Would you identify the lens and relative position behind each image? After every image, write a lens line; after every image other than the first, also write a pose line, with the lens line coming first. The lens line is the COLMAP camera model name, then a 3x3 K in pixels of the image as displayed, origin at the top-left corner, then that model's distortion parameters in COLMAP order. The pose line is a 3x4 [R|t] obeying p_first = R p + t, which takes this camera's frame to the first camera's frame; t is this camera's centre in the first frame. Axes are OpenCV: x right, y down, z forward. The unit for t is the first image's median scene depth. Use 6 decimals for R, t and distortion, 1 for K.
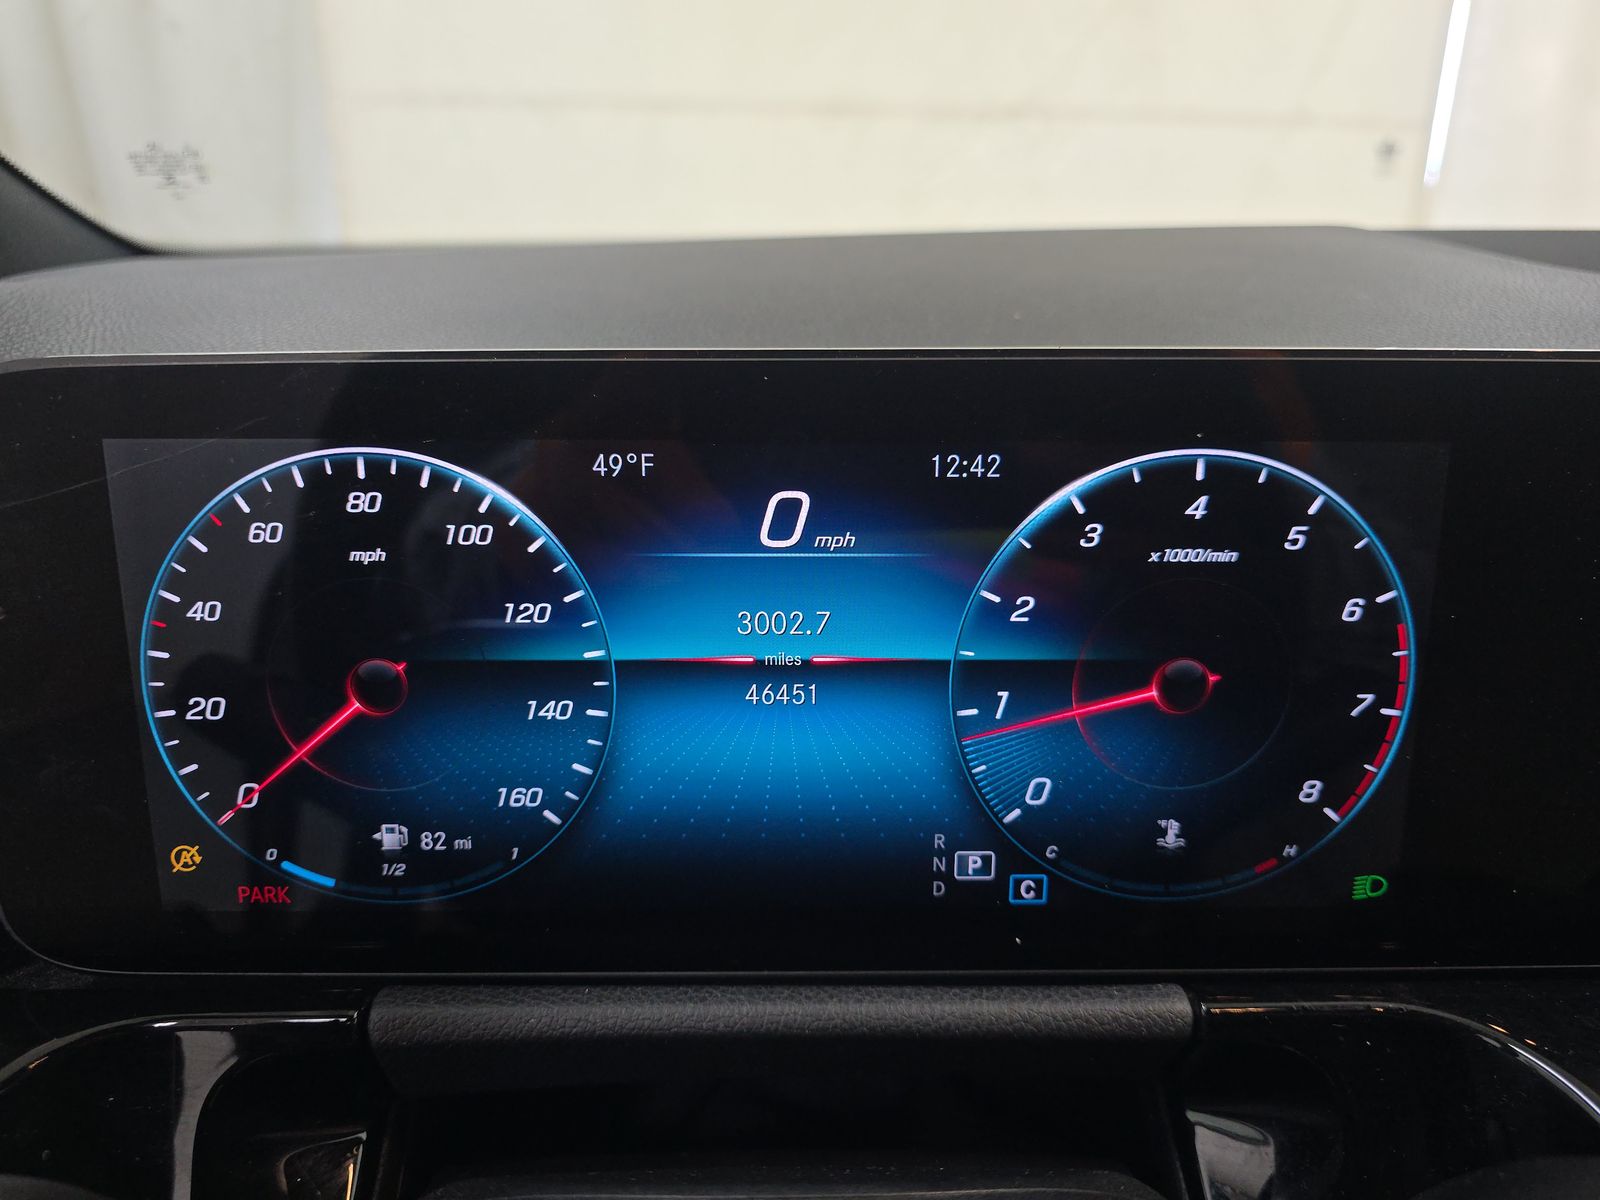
lens RADIAL K [[1094.8, 0, 761.5], [0, 1094.8, 612.4], [0, 0, 1]] dist [0.029008, -0.029720]
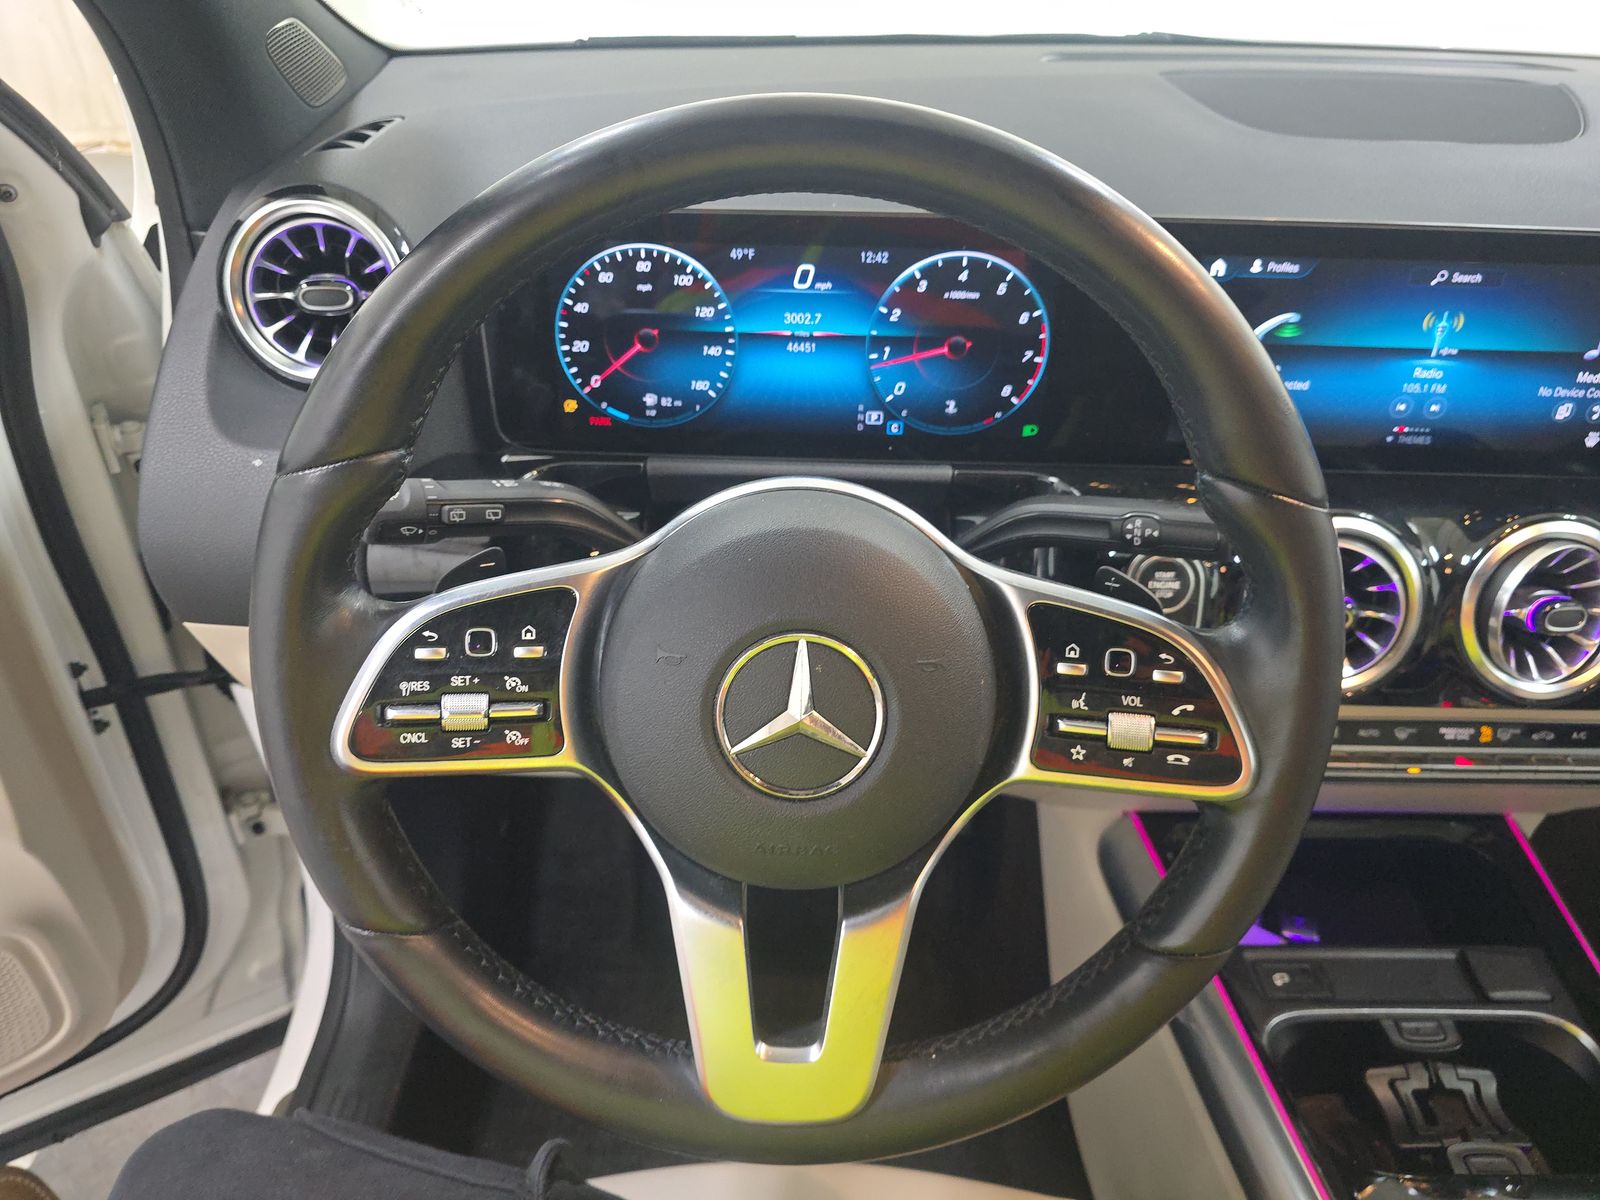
lens RADIAL K [[1094.8, 0, 791.5], [0, 1094.8, 605.3], [0, 0, 1]] dist [0.029008, -0.029720]
pose [[0.999667, 0.025634, -0.003025, 0.018585], [-0.023899, 0.963455, 0.266801, -0.028082], [0.009753, -0.266640, 0.963747, -1.682024]]
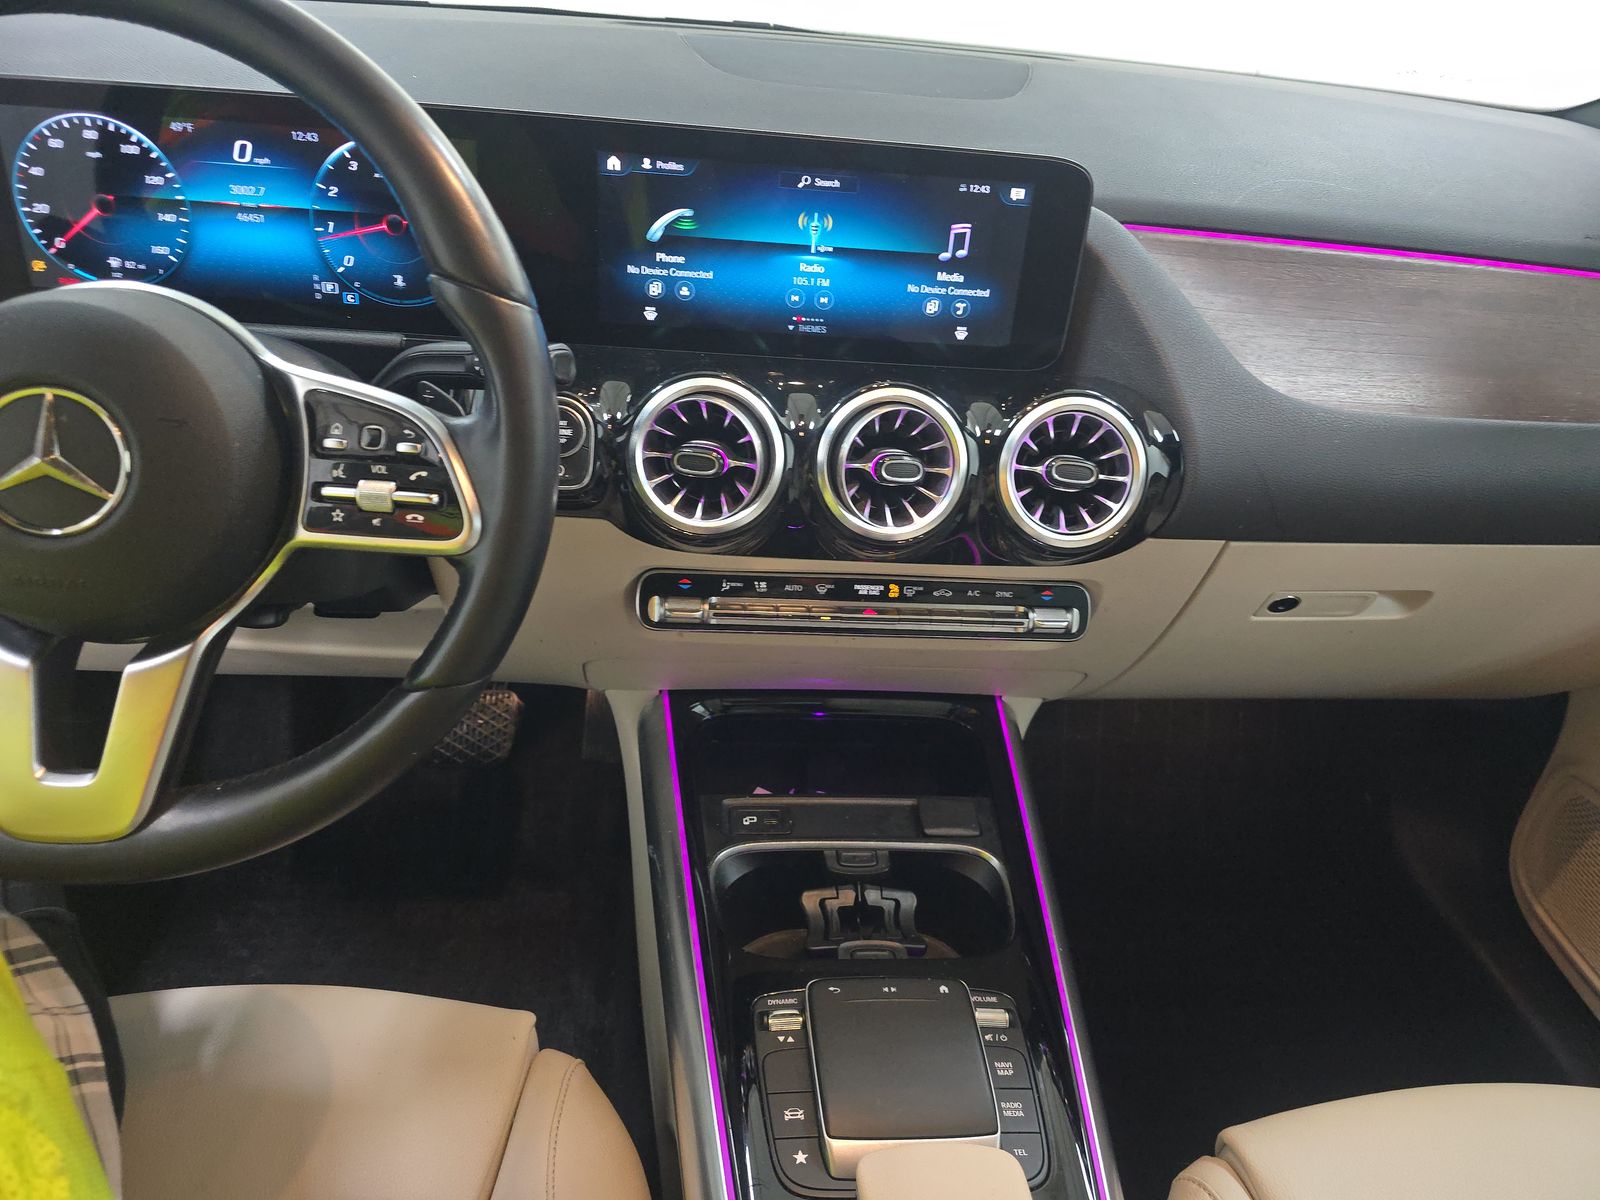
lens RADIAL K [[1094.8, 0, 804.4], [0, 1094.8, 612.7], [0, 0, 1]] dist [0.029008, -0.029720]
pose [[0.995375, 0.038367, 0.088069, 1.266576], [-0.057637, 0.971955, 0.227996, 0.343858], [-0.076852, -0.232018, 0.969671, -2.185563]]
